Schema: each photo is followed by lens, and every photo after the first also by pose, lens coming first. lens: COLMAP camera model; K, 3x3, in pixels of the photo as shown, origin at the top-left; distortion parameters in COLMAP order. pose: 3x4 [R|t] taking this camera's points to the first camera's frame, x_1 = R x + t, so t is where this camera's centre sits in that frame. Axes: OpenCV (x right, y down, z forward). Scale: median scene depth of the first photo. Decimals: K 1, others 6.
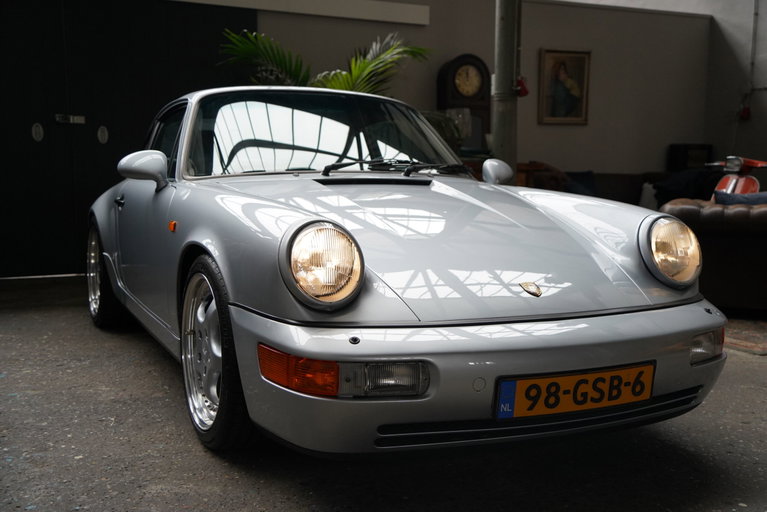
lens RADIAL K [[847.2, 0, 388.4], [0, 847.2, 255.3], [0, 0, 1]] dist [0.109397, 0.000000]
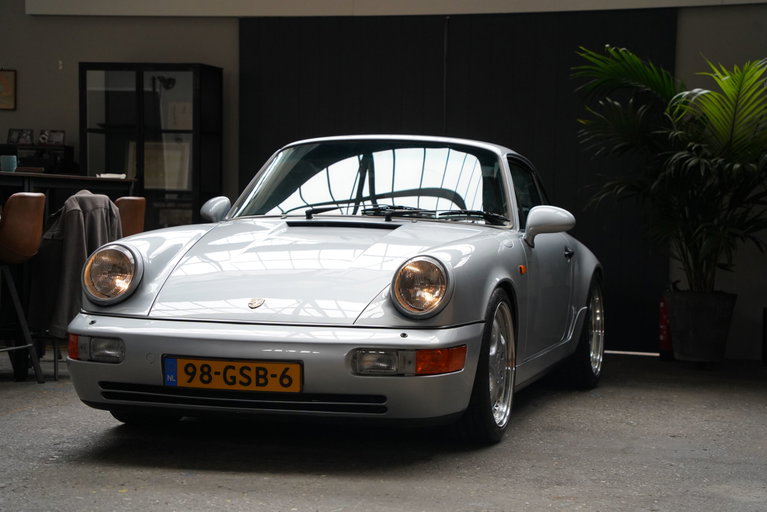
lens RADIAL K [[1682.7, 0, 384.0], [0, 1682.7, 254.8], [0, 0, 1]] dist [0.656176, 0.000000]
pose [[0.740559, 0.024471, -0.671546, 2.145492], [-0.084356, 0.994817, -0.056774, 0.101030], [0.666676, 0.098693, 0.738785, -0.808188]]
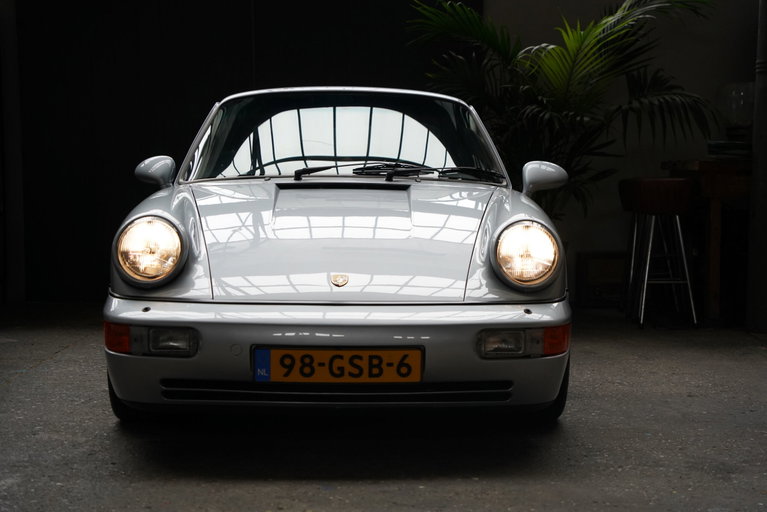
lens RADIAL K [[1484.5, 0, 379.8], [0, 1484.5, 261.3], [0, 0, 1]] dist [0.575414, 0.000000]
pose [[0.902833, 0.022110, -0.429422, 1.115591], [-0.040739, 0.998583, -0.034236, 0.083848], [0.428056, 0.048403, 0.902455, -0.780061]]
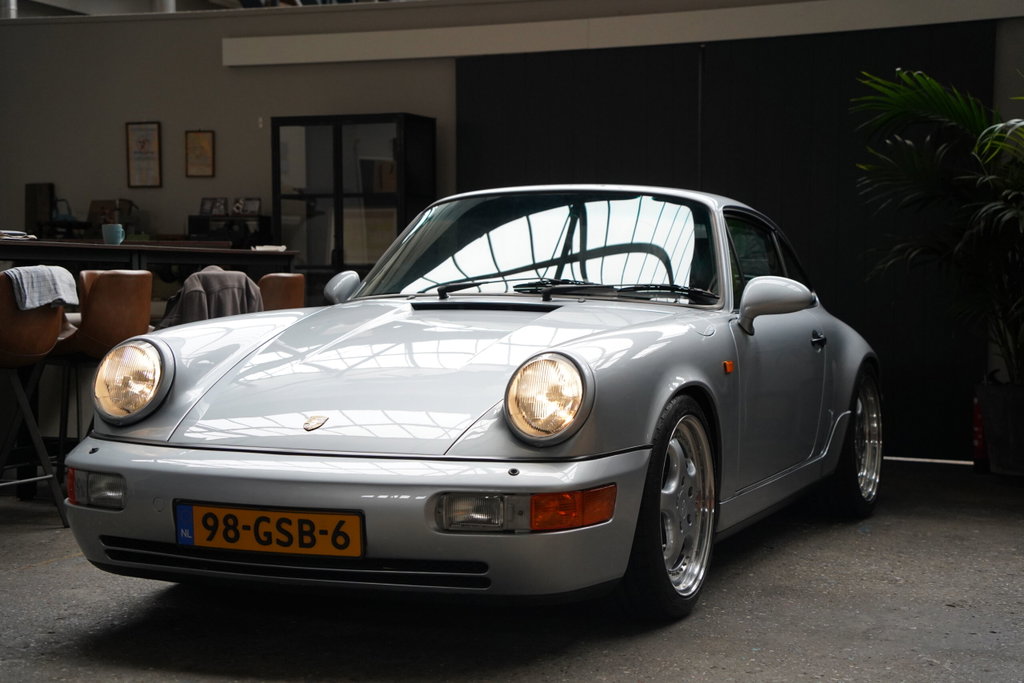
lens RADIAL K [[1719.3, 0, 513.8], [0, 1719.3, 338.8], [0, 0, 1]] dist [0.385426, 0.000000]
pose [[0.650177, 0.020416, -0.759508, 1.780541], [-0.079791, 0.995946, -0.041534, 0.010902], [0.755581, 0.087607, 0.649170, -0.027498]]
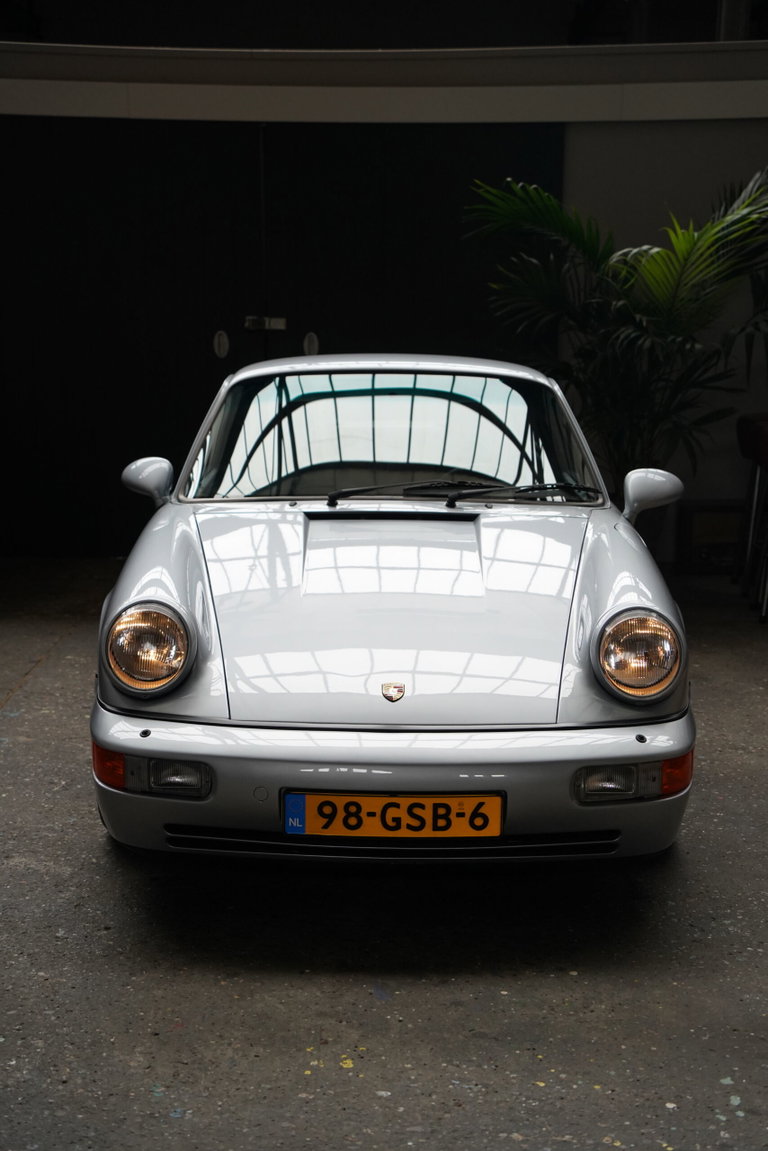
lens RADIAL K [[1843.6, 0, 364.6], [0, 1843.6, 585.8], [0, 0, 1]] dist [0.381131, 0.000000]
pose [[0.892887, 0.074522, -0.444071, 1.016919], [-0.043509, 0.995874, 0.079641, -0.225576], [0.448174, -0.051789, 0.892445, -0.702794]]
